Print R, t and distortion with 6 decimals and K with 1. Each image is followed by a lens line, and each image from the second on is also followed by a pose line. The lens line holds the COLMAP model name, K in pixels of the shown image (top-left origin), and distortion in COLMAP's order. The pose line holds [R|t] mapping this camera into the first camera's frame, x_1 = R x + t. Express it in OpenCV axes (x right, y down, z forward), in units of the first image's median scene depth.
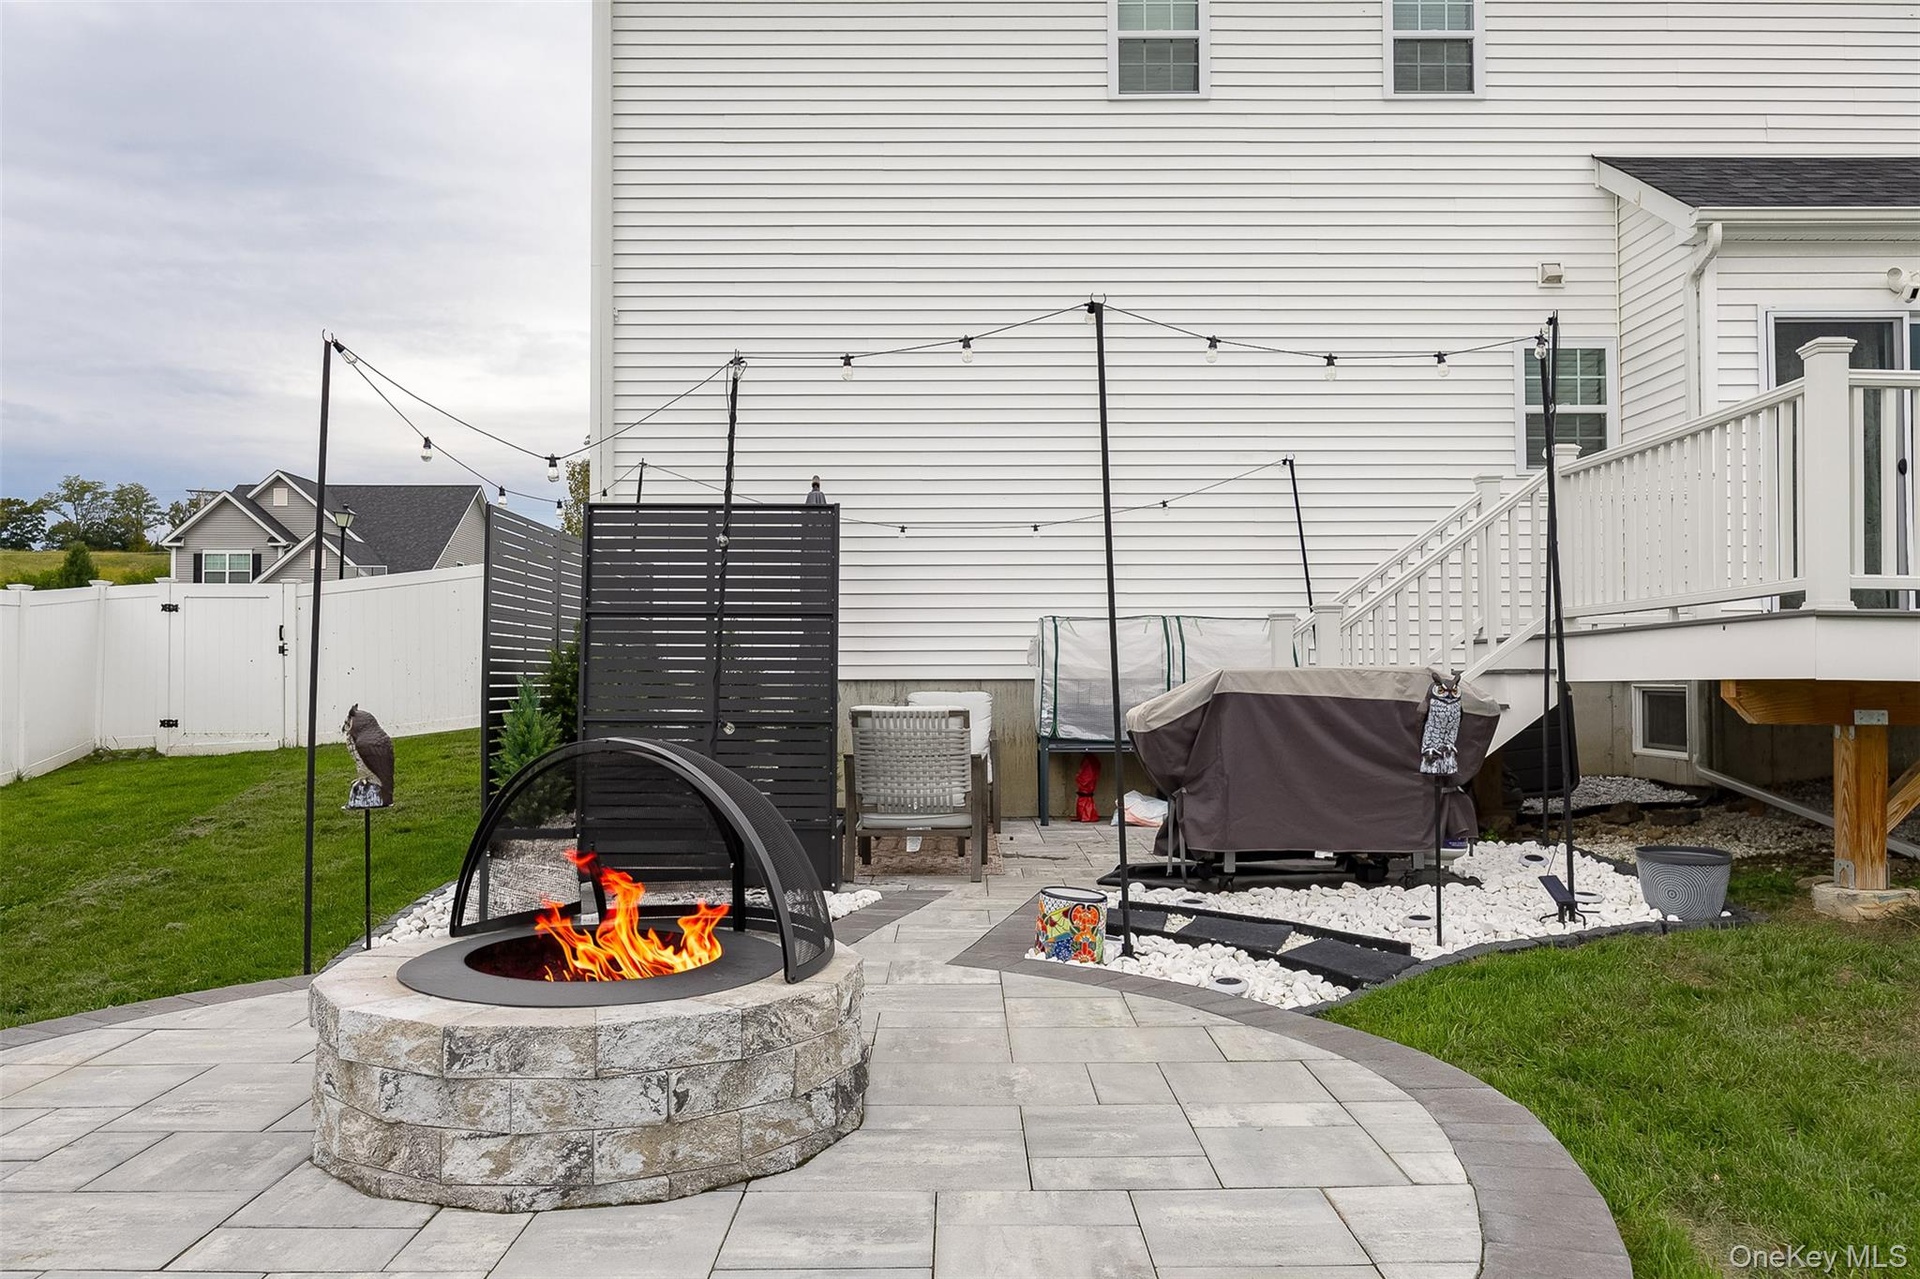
lens RADIAL K [[1421.3, 0, 947.6], [0, 1421.3, 650.8], [0, 0, 1]] dist [-0.000314, 0.007541]
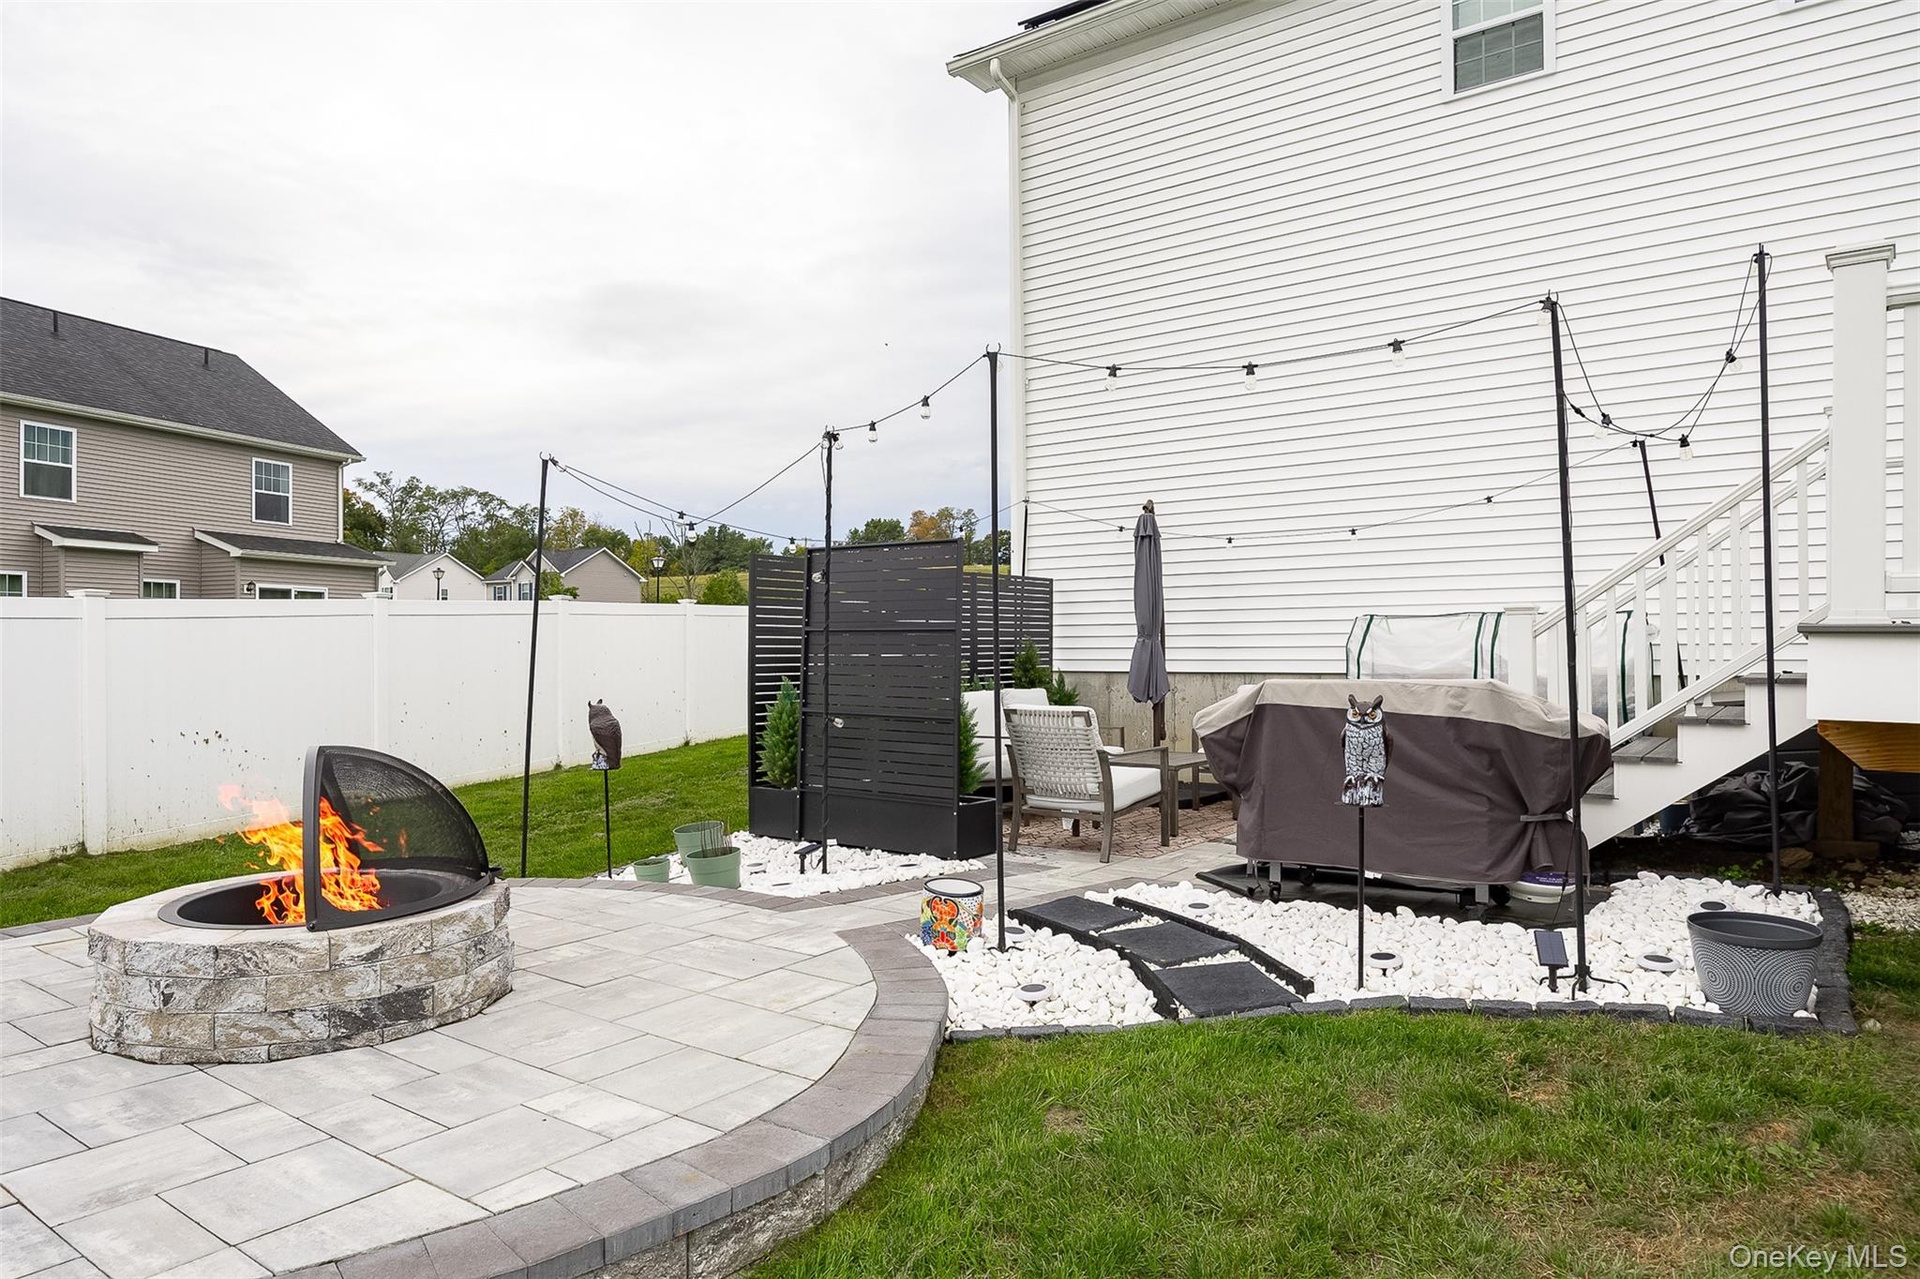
lens RADIAL K [[1129.9, 0, 963.0], [0, 1129.9, 648.7], [0, 0, 1]] dist [-0.001864, -0.003375]
pose [[0.810322, 0.000021, -0.585985, 0.494995], [0.011167, 0.999818, 0.015479, -0.024642], [0.585878, -0.019087, 0.810174, 0.227648]]
